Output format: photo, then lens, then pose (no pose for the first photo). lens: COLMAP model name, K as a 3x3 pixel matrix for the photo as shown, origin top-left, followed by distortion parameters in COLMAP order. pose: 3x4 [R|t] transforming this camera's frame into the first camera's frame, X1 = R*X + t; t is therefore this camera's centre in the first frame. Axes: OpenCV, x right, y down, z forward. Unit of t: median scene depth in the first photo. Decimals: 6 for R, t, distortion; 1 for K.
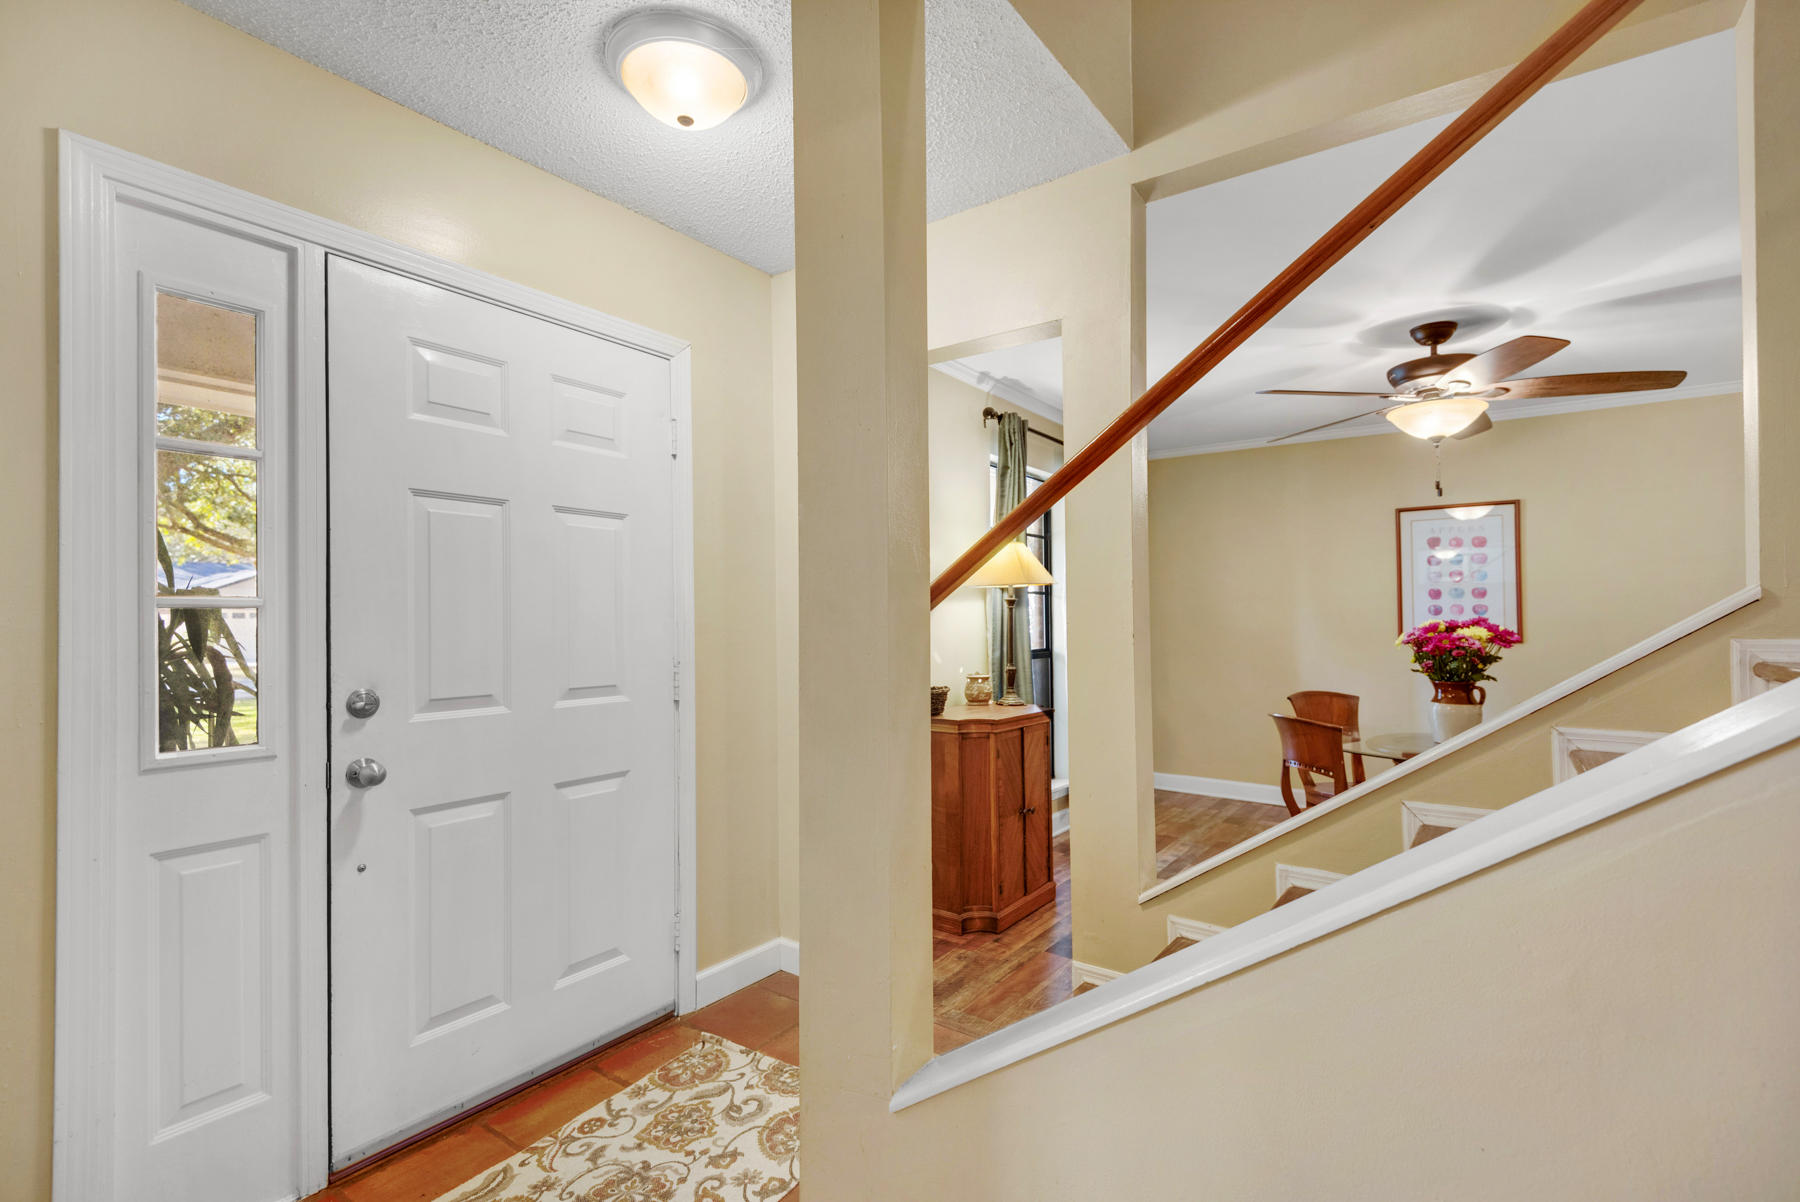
lens RADIAL K [[819.9, 0, 880.8], [0, 819.9, 617.1], [0, 0, 1]] dist [0.023116, -0.011967]
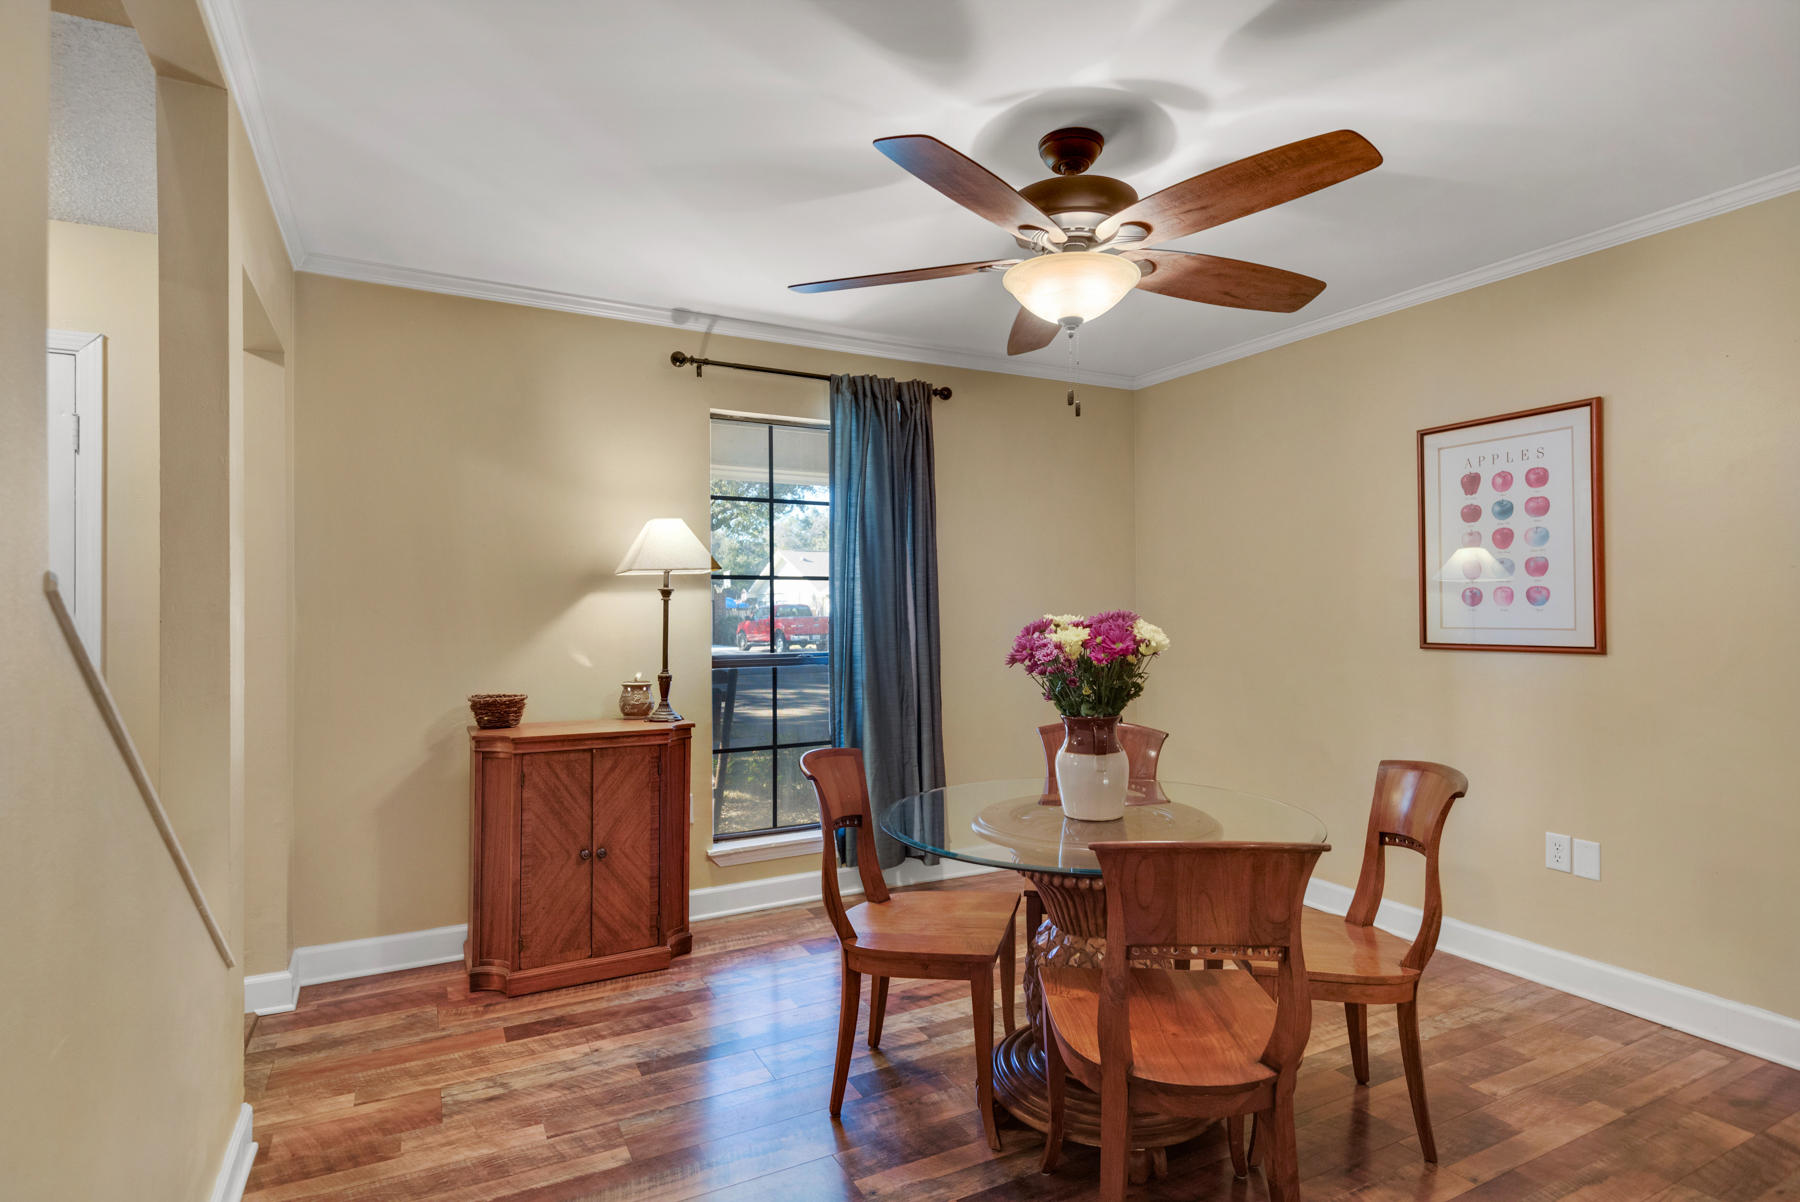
lens RADIAL K [[950.1, 0, 893.0], [0, 950.1, 597.4], [0, 0, 1]] dist [0.023114, -0.005226]
pose [[0.899123, -0.005857, -0.437657, 0.734823], [0.002534, 0.999963, -0.008176, -0.004132], [0.437688, 0.006242, 0.899105, 0.250015]]
